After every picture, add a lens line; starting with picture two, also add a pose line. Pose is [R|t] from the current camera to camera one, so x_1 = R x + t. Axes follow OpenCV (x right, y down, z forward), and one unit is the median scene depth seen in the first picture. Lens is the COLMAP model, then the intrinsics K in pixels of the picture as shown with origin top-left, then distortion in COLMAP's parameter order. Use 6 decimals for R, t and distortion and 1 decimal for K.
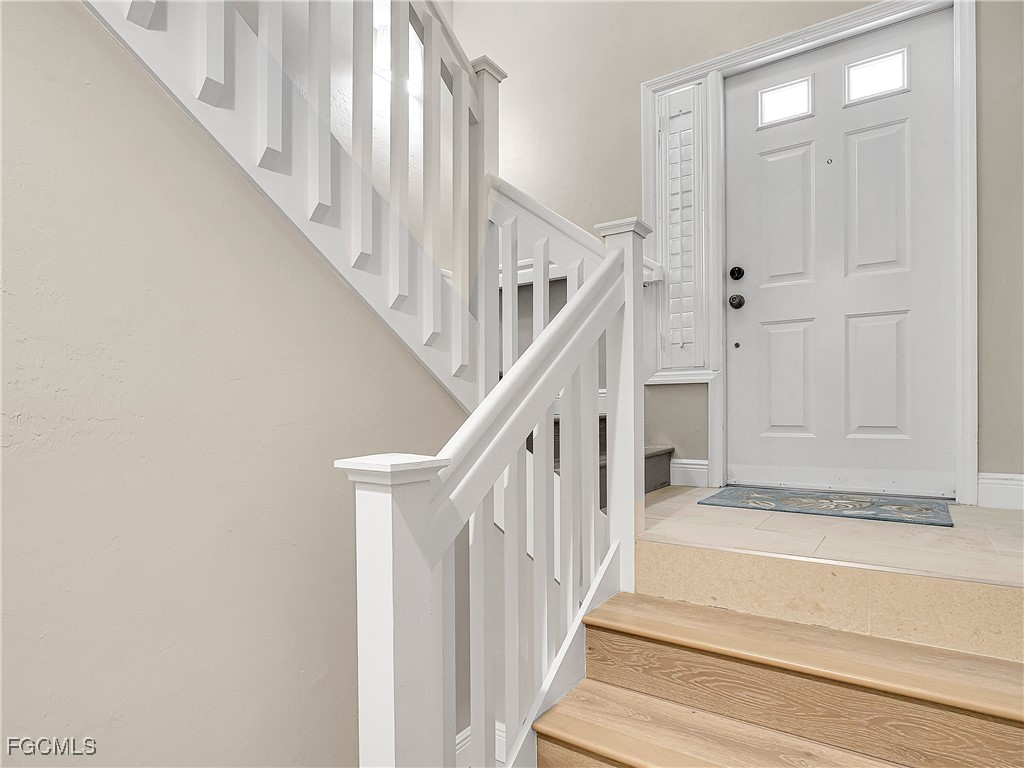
lens RADIAL K [[590.0, 0, 533.9], [0, 590.0, 403.8], [0, 0, 1]] dist [-0.006153, 0.005025]
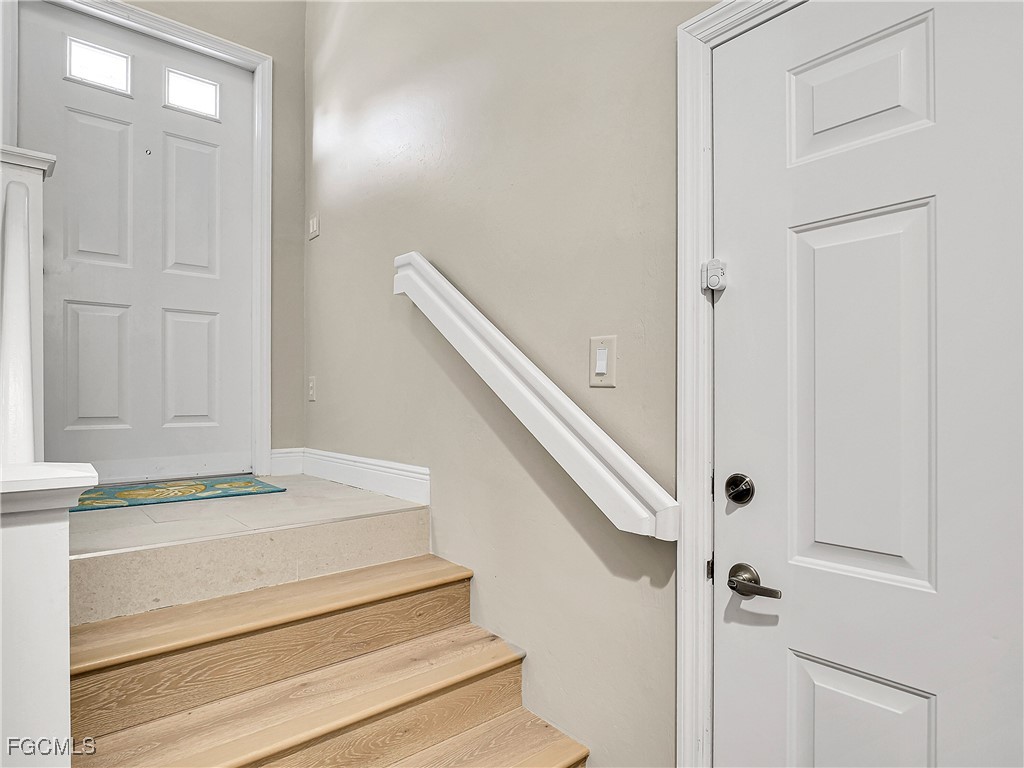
lens RADIAL K [[590.0, 0, 511.3], [0, 590.0, 392.1], [0, 0, 1]] dist [-0.006153, 0.005025]
pose [[0.264322, 0.015258, 0.964314, -0.489670], [-0.009725, 0.999866, -0.013155, 0.006597], [-0.964385, -0.005901, 0.264435, 0.226666]]
